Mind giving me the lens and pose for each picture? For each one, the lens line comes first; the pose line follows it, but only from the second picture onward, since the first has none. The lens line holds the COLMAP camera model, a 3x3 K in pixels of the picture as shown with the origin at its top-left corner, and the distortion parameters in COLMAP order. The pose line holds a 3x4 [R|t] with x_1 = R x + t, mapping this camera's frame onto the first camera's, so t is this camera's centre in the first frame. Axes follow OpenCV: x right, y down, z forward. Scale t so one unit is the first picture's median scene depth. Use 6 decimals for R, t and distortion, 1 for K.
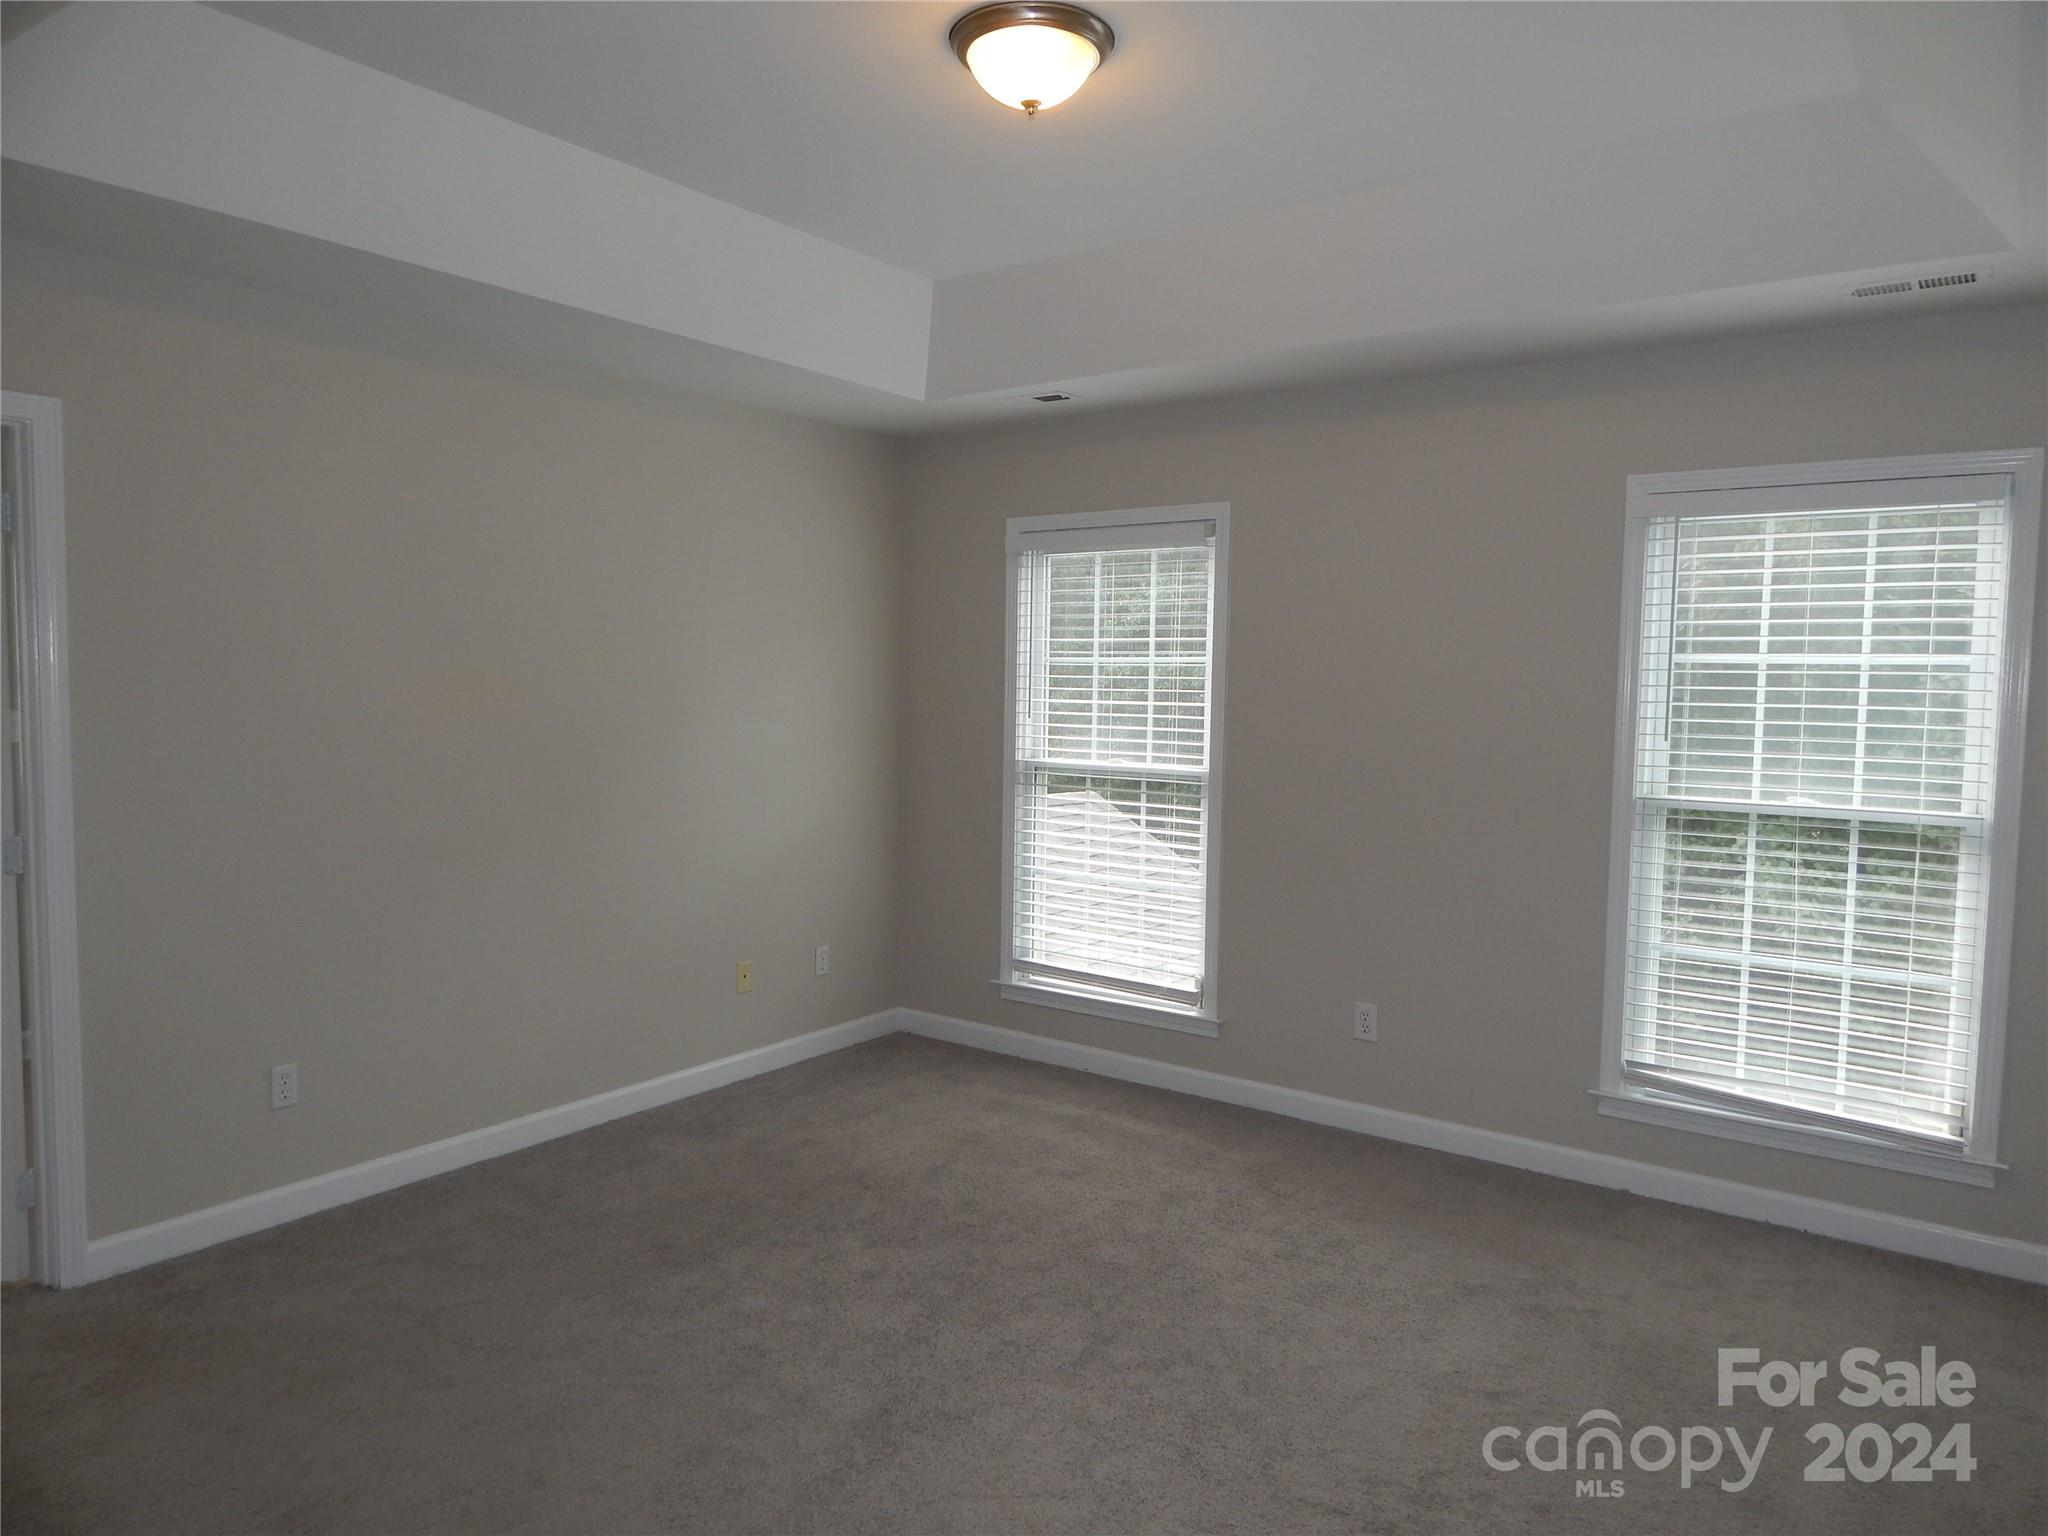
lens RADIAL K [[1354.7, 0, 1024.0], [0, 1354.7, 768.0], [0, 0, 1]] dist [0.008794, -0.003212]
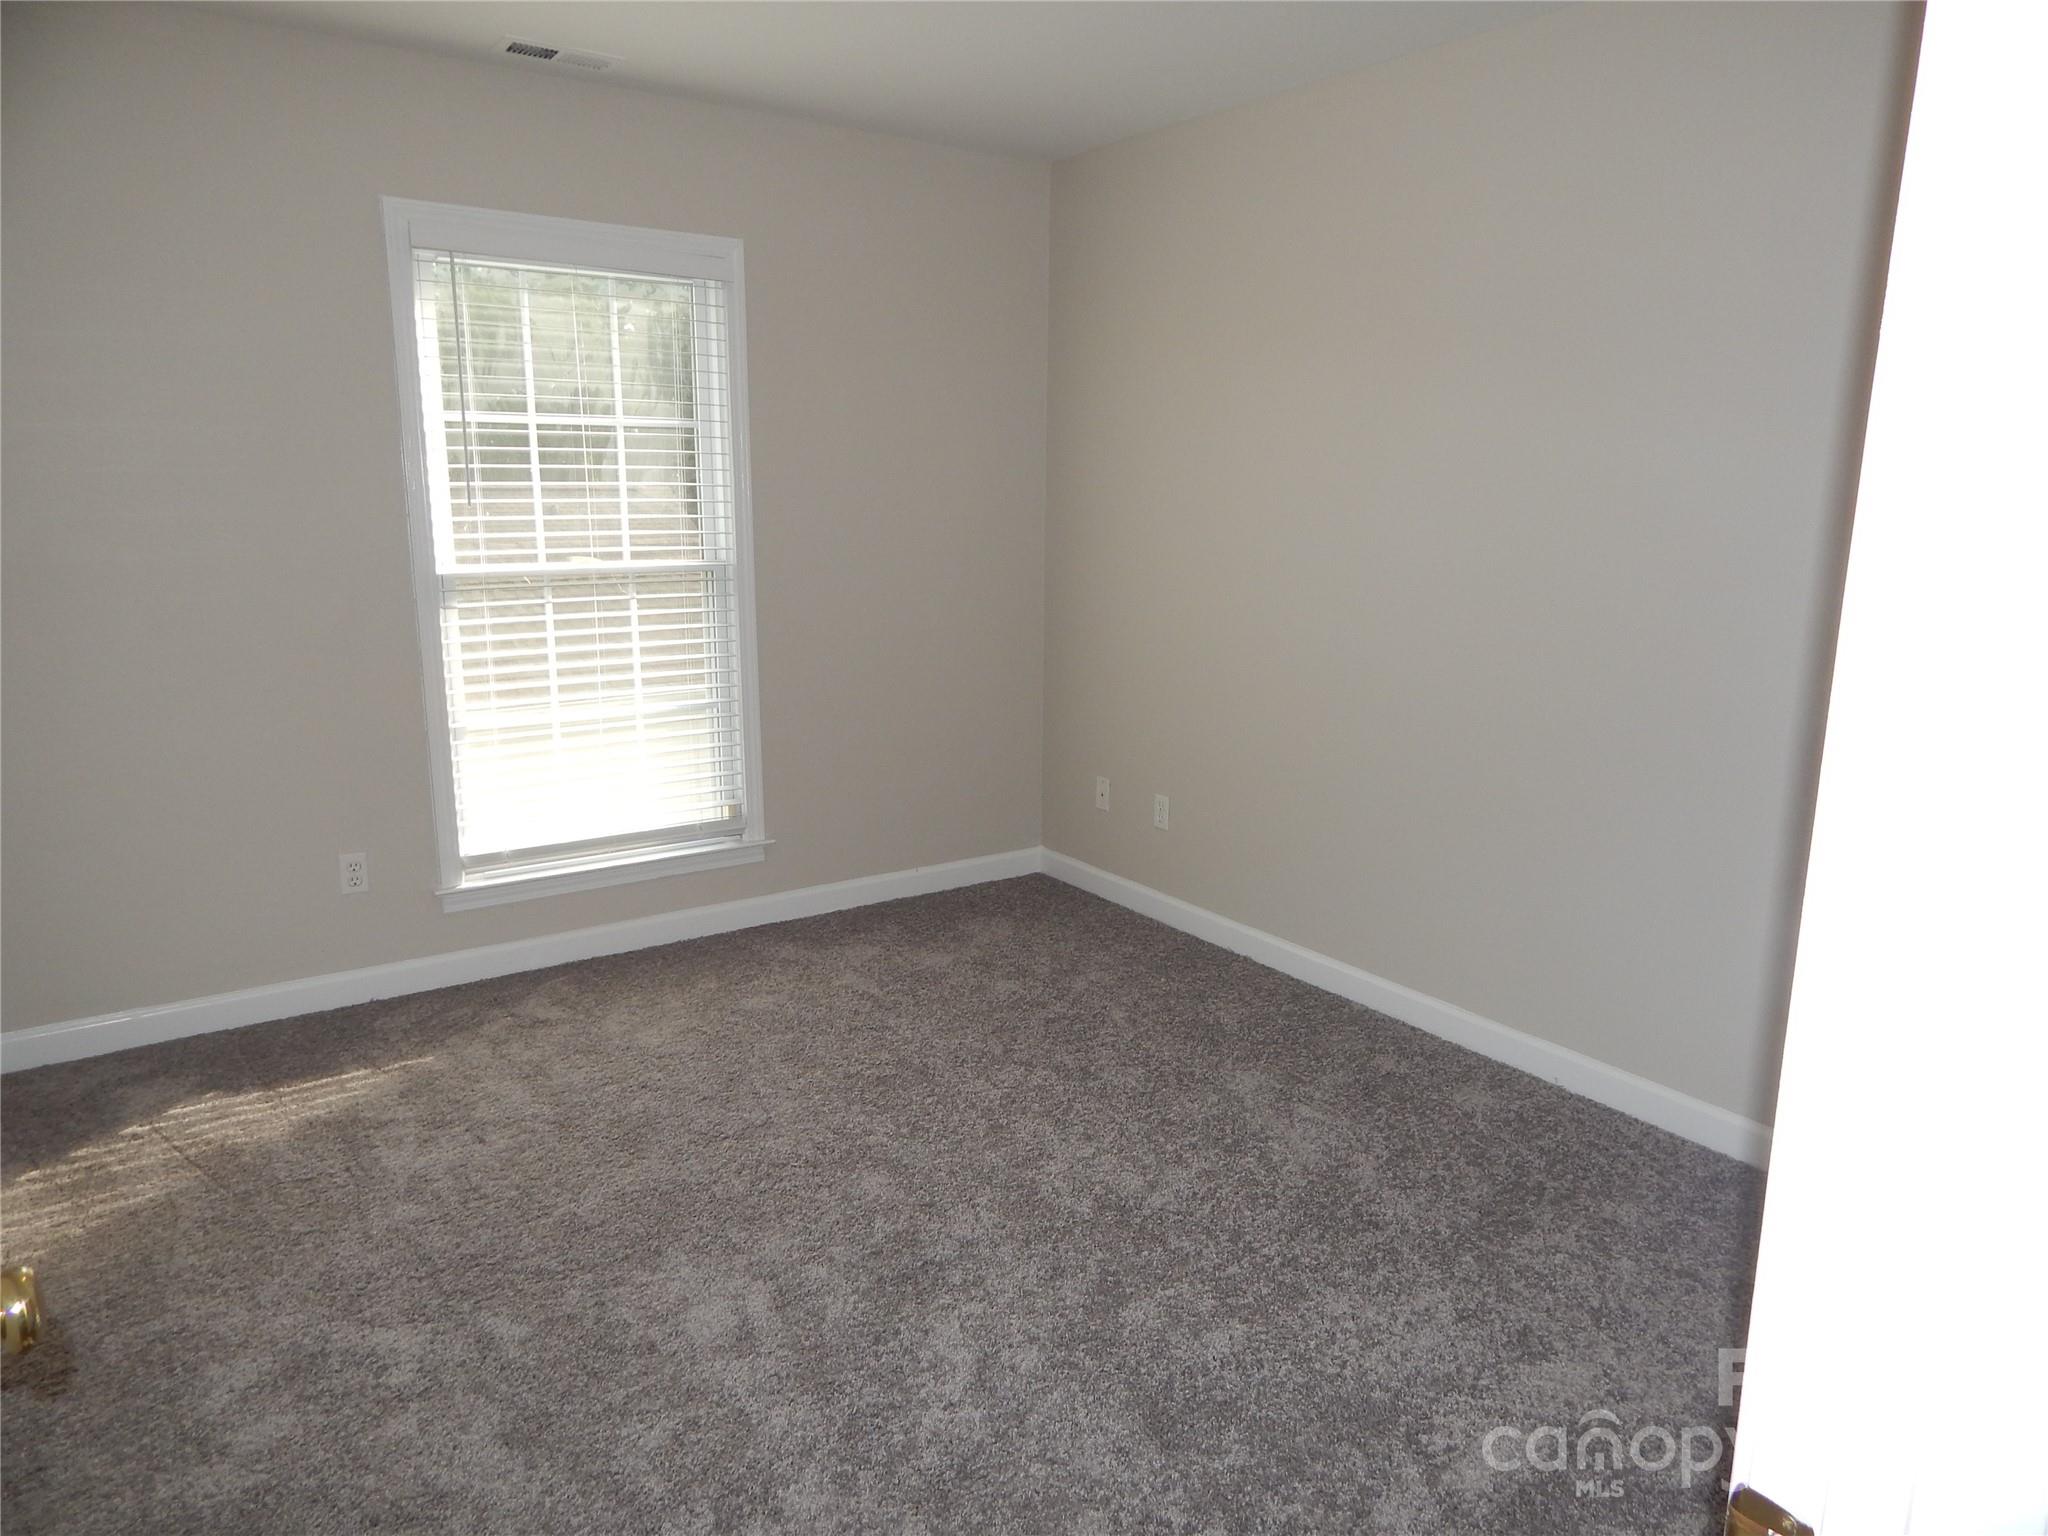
lens RADIAL K [[1495.4, 0, 1025.2], [0, 1495.4, 794.8], [0, 0, 1]] dist [0.066782, -0.000120]
pose [[0.290756, -0.225803, 0.929771, -0.455679], [0.061805, 0.974156, 0.217255, -0.031032], [-0.954799, -0.005704, 0.297198, 0.334296]]
